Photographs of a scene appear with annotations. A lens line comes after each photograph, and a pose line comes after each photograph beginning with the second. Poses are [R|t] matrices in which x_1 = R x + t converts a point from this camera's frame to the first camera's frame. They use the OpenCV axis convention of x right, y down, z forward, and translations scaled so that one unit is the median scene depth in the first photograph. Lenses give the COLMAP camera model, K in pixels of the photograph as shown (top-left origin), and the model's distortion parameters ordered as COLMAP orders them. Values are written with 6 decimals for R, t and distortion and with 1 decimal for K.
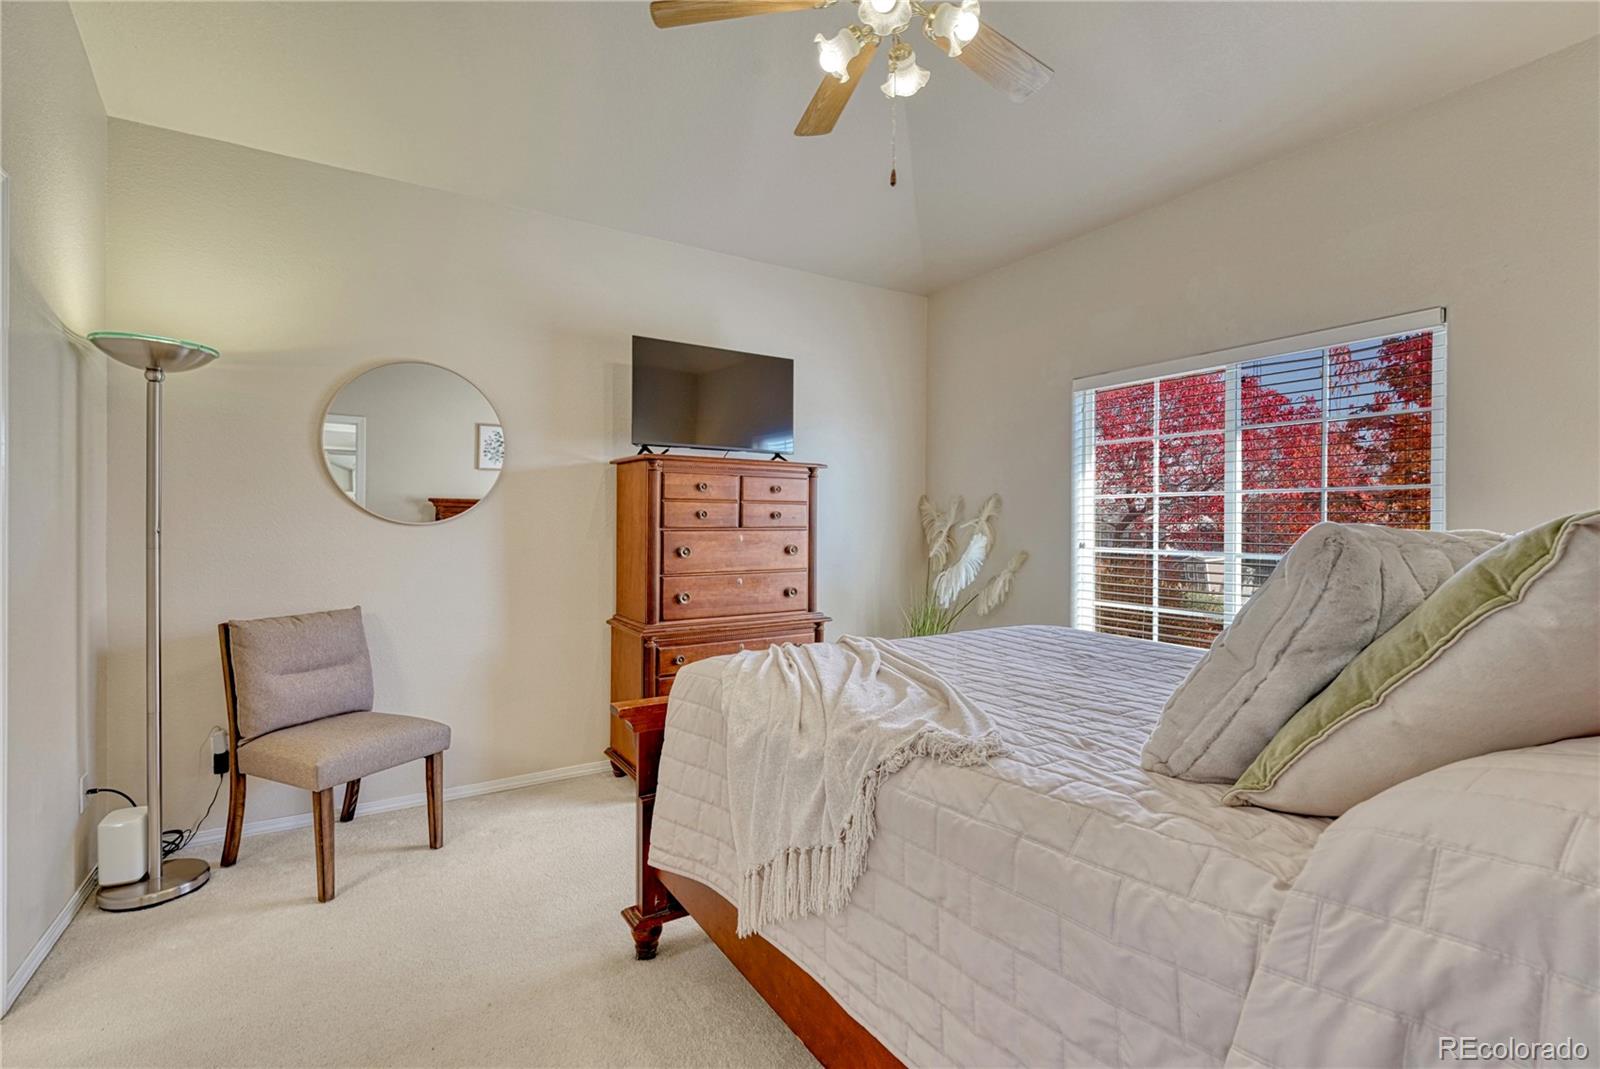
lens RADIAL K [[715.4, 0, 801.3], [0, 715.4, 526.2], [0, 0, 1]] dist [0.000056, -0.000040]
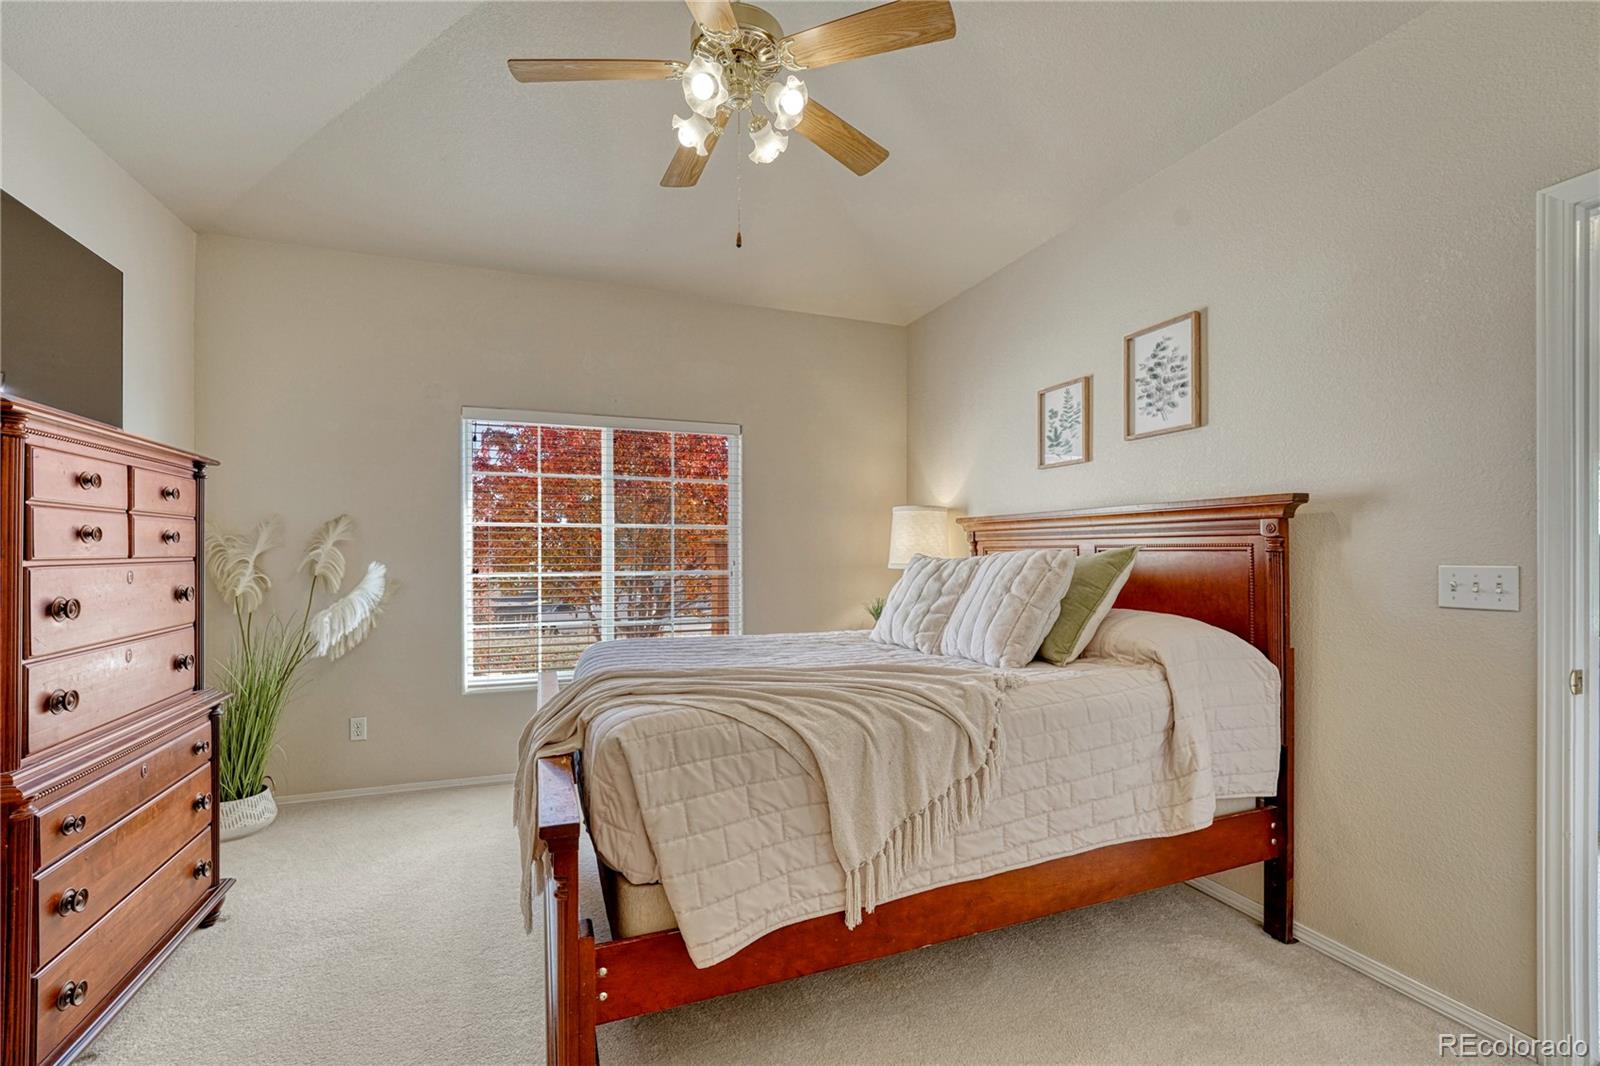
lens RADIAL K [[661.8, 0, 797.9], [0, 661.8, 550.3], [0, 0, 1]] dist [-0.000438, -0.000075]
pose [[0.192548, -0.003876, 0.981280, -0.471824], [0.008047, 0.999965, 0.002371, -0.002027], [-0.981254, 0.007440, 0.192573, 0.385174]]
